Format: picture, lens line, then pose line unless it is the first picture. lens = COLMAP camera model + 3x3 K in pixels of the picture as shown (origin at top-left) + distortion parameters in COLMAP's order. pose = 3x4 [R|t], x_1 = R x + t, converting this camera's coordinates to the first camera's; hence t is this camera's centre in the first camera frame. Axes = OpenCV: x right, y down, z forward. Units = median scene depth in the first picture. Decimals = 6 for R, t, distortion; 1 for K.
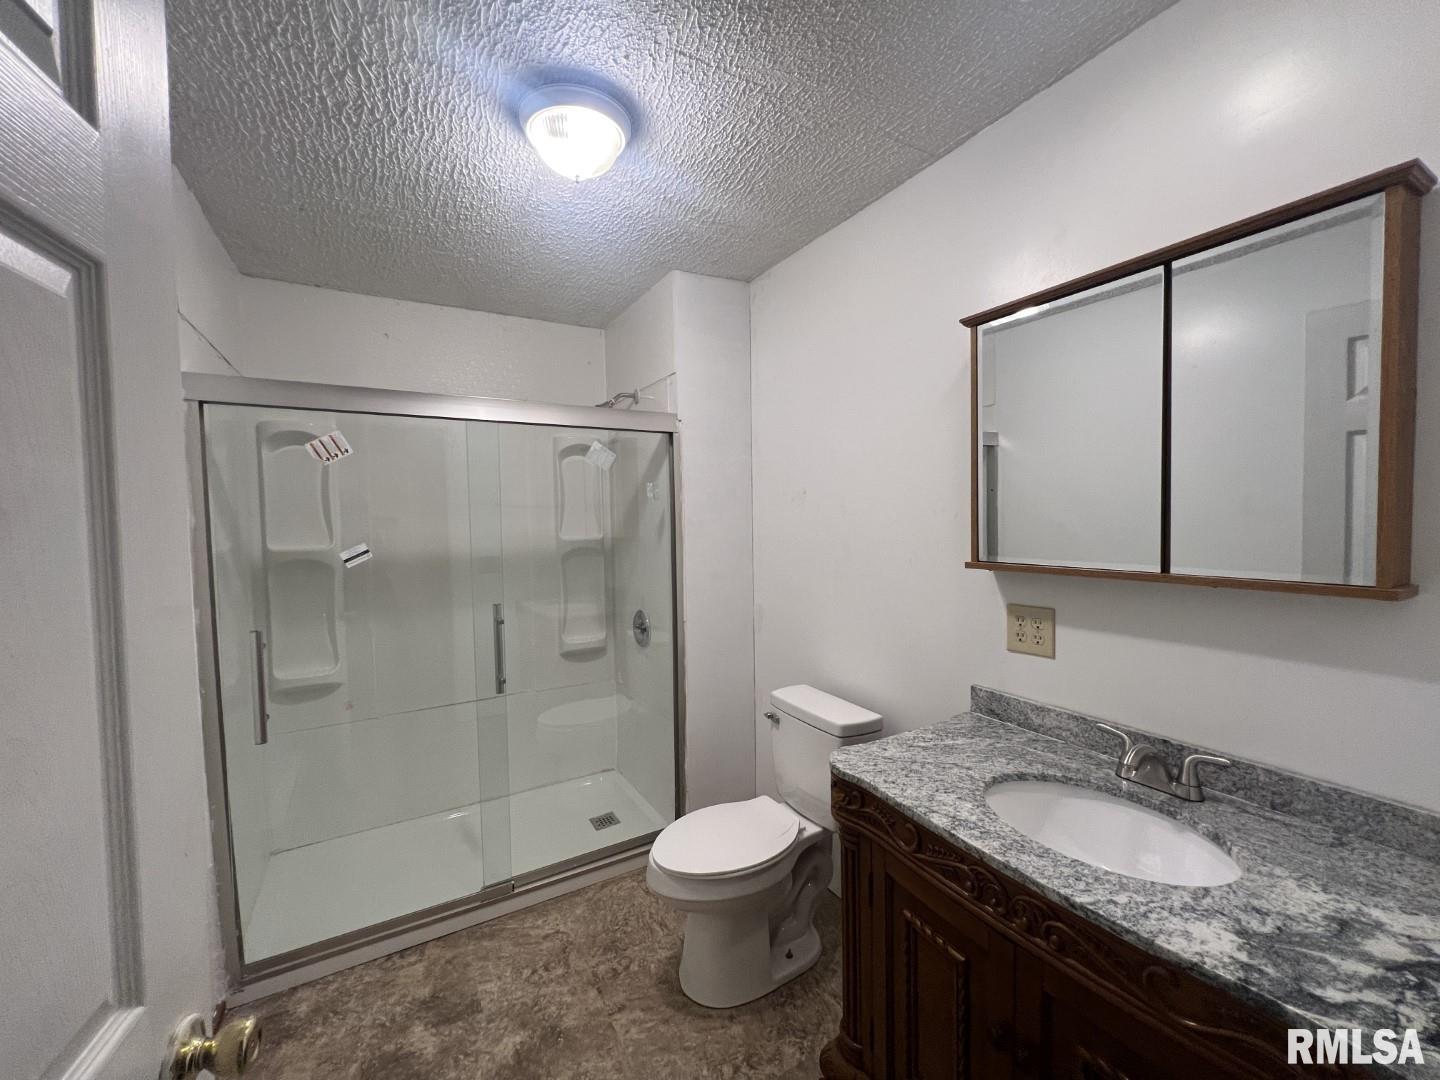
lens RADIAL K [[576.2, 0, 719.2], [0, 576.2, 540.5], [0, 0, 1]] dist [-0.000867, 0.000561]
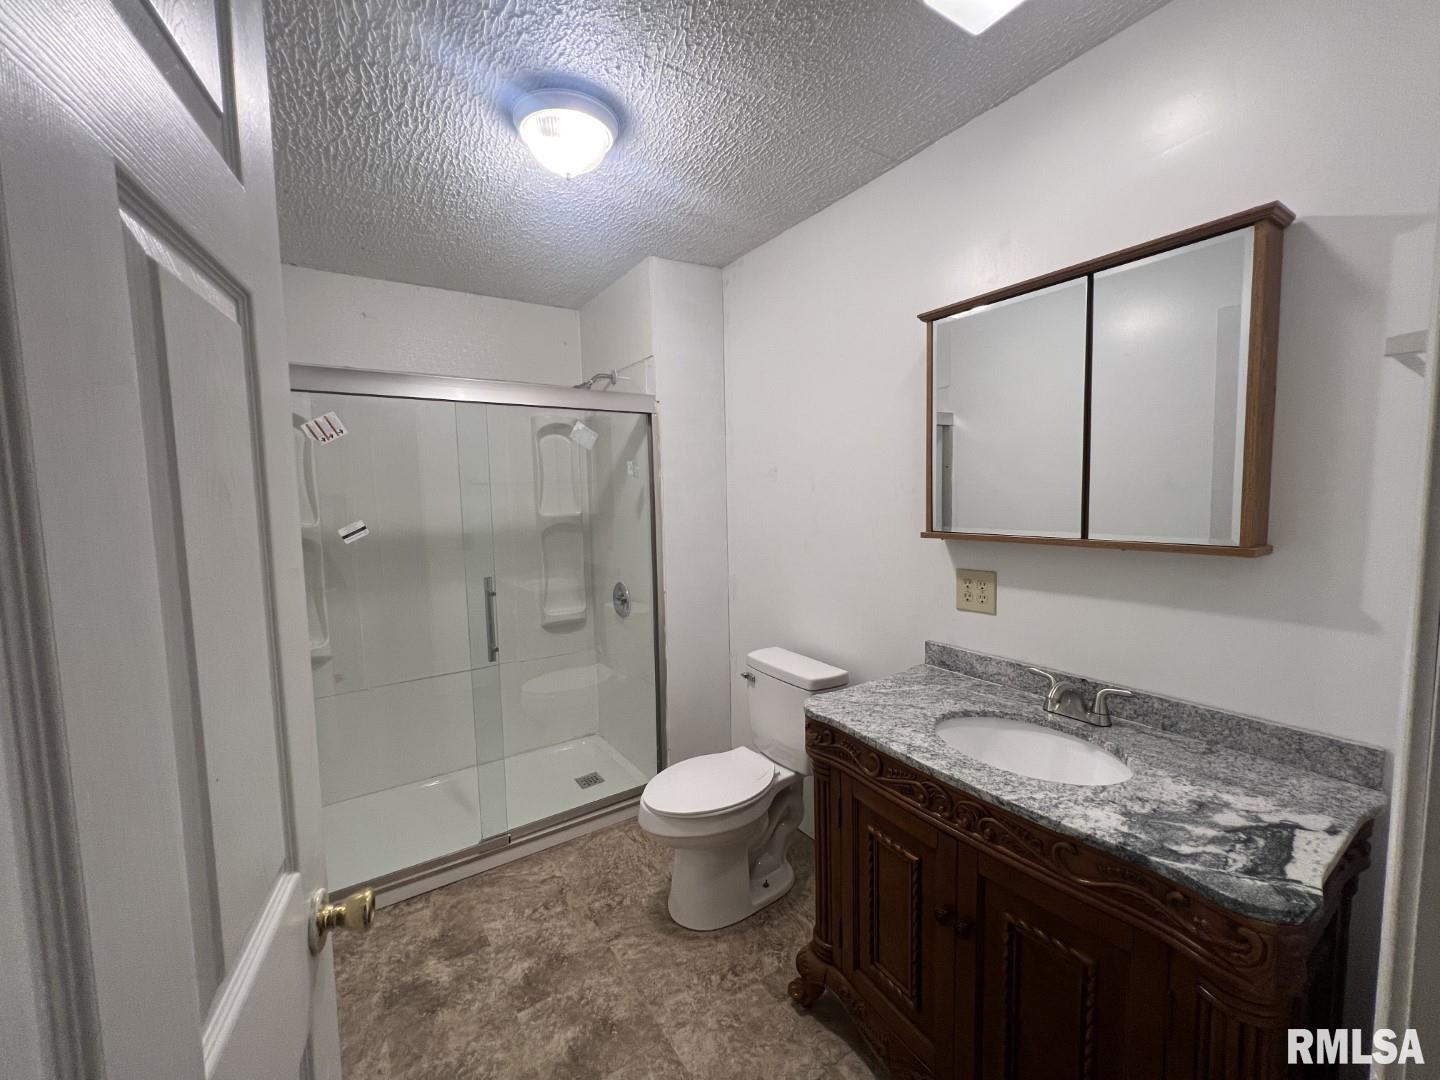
lens RADIAL K [[576.2, 0, 719.2], [0, 576.2, 540.5], [0, 0, 1]] dist [-0.000867, 0.000561]
pose [[0.997932, -0.010463, 0.063423, -0.043607], [0.007869, 0.999127, 0.041018, 0.004336], [-0.063797, -0.040434, 0.997143, -0.112059]]
